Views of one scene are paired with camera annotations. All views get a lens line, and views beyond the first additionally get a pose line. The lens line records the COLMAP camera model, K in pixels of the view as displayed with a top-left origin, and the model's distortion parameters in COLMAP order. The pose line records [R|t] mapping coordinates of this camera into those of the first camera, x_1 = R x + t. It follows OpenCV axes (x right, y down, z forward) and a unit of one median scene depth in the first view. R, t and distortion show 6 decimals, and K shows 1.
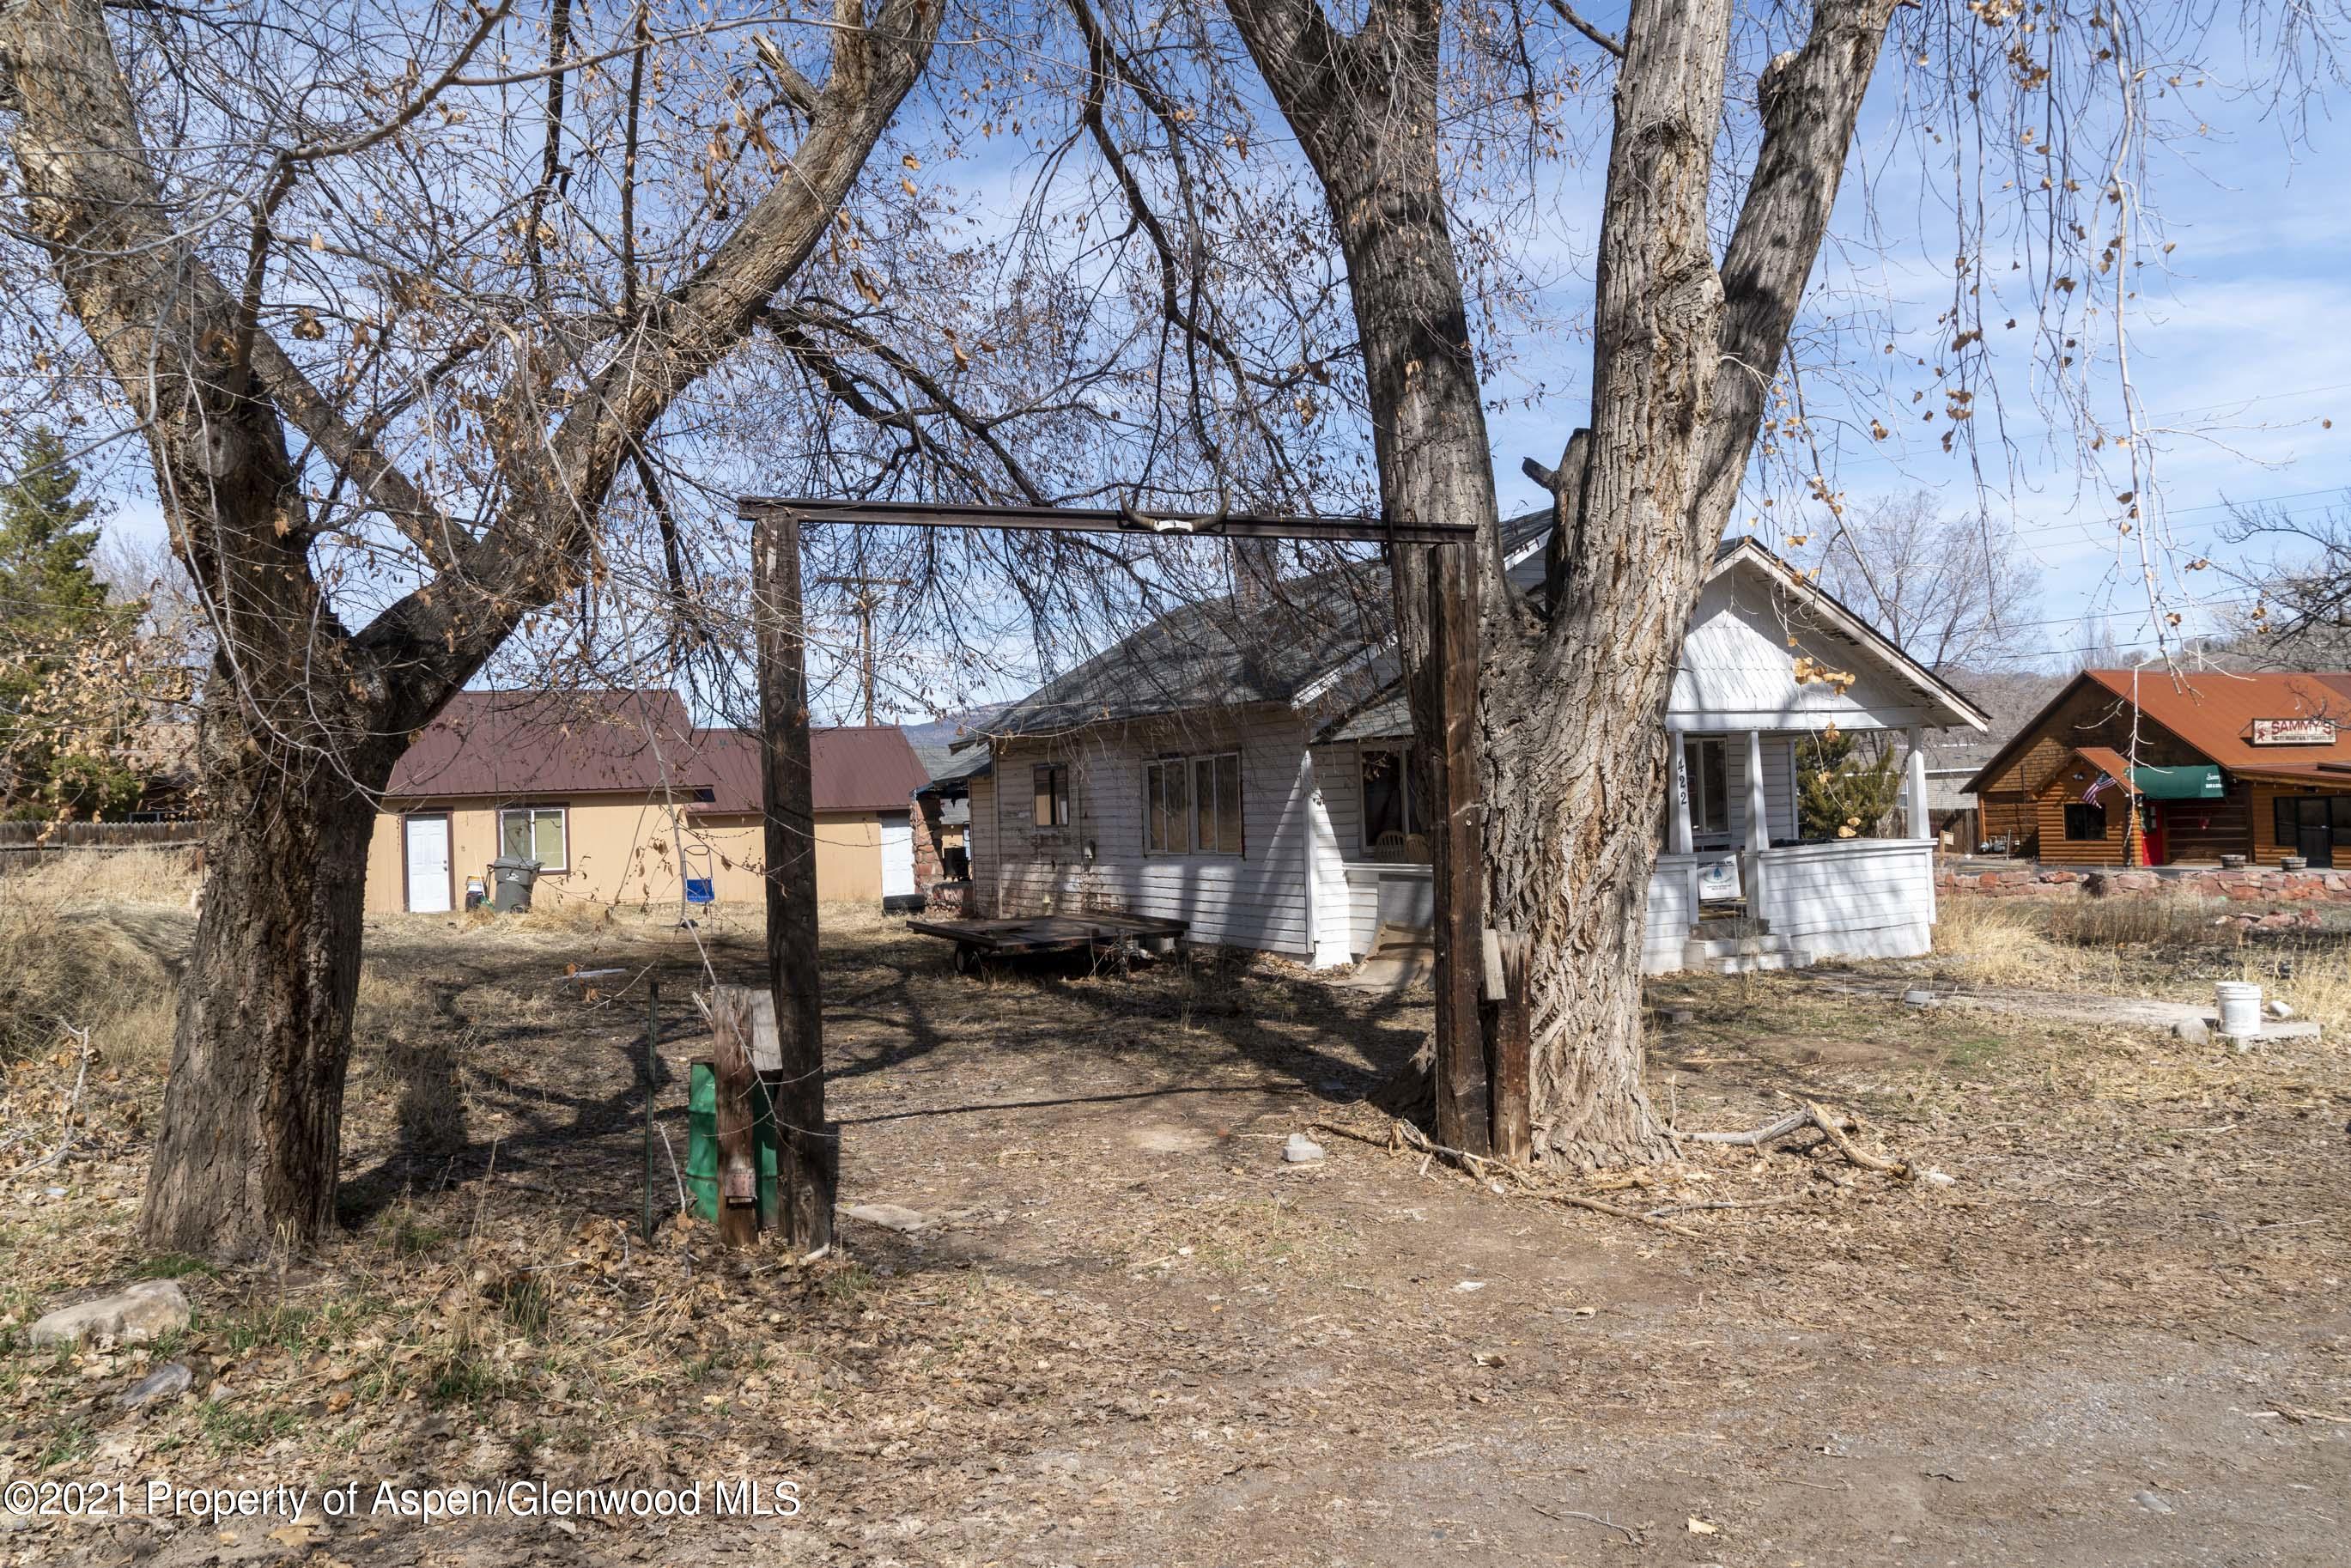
lens RADIAL K [[1883.3, 0, 1180.4], [0, 1883.3, 749.3], [0, 0, 1]] dist [0.006252, 0.005407]
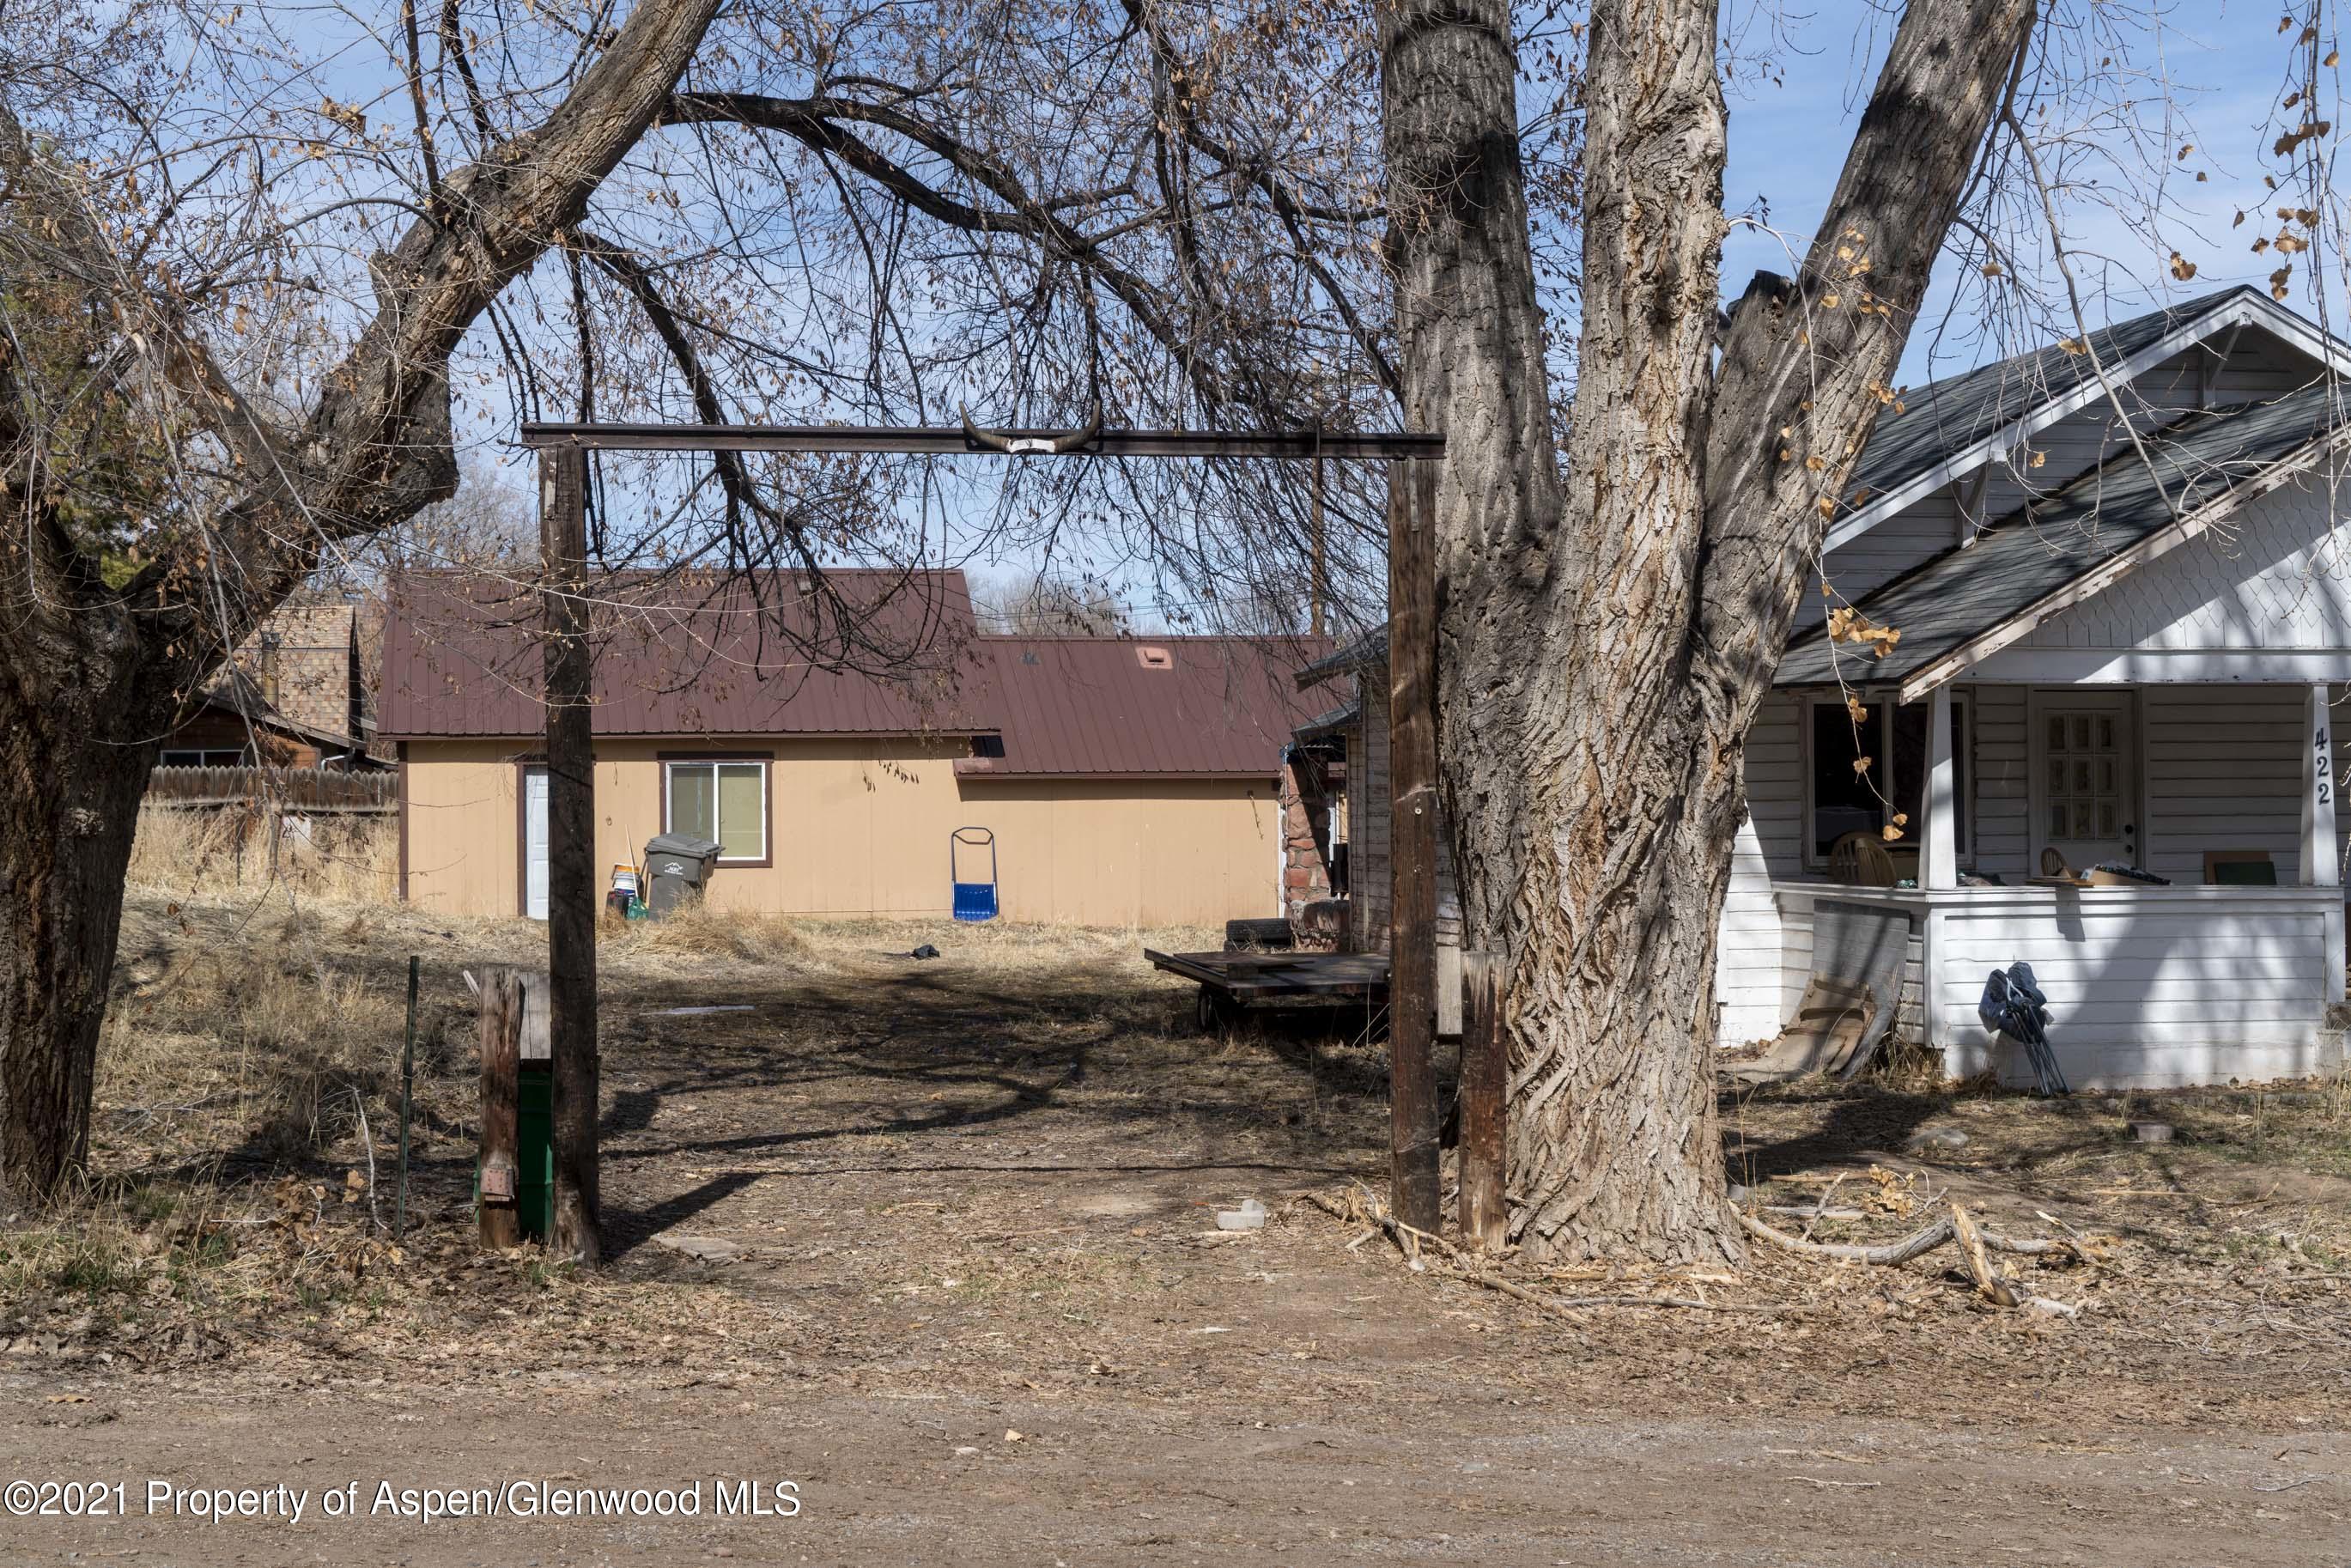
lens RADIAL K [[4126.3, 0, 1175.4], [0, 4126.3, 700.7], [0, 0, 1]] dist [0.120779, 0.167186]
pose [[0.951625, 0.020876, -0.306550, 0.570024], [-0.016960, 0.999737, 0.015432, -0.031564], [0.306792, -0.009487, 0.951729, -0.667930]]
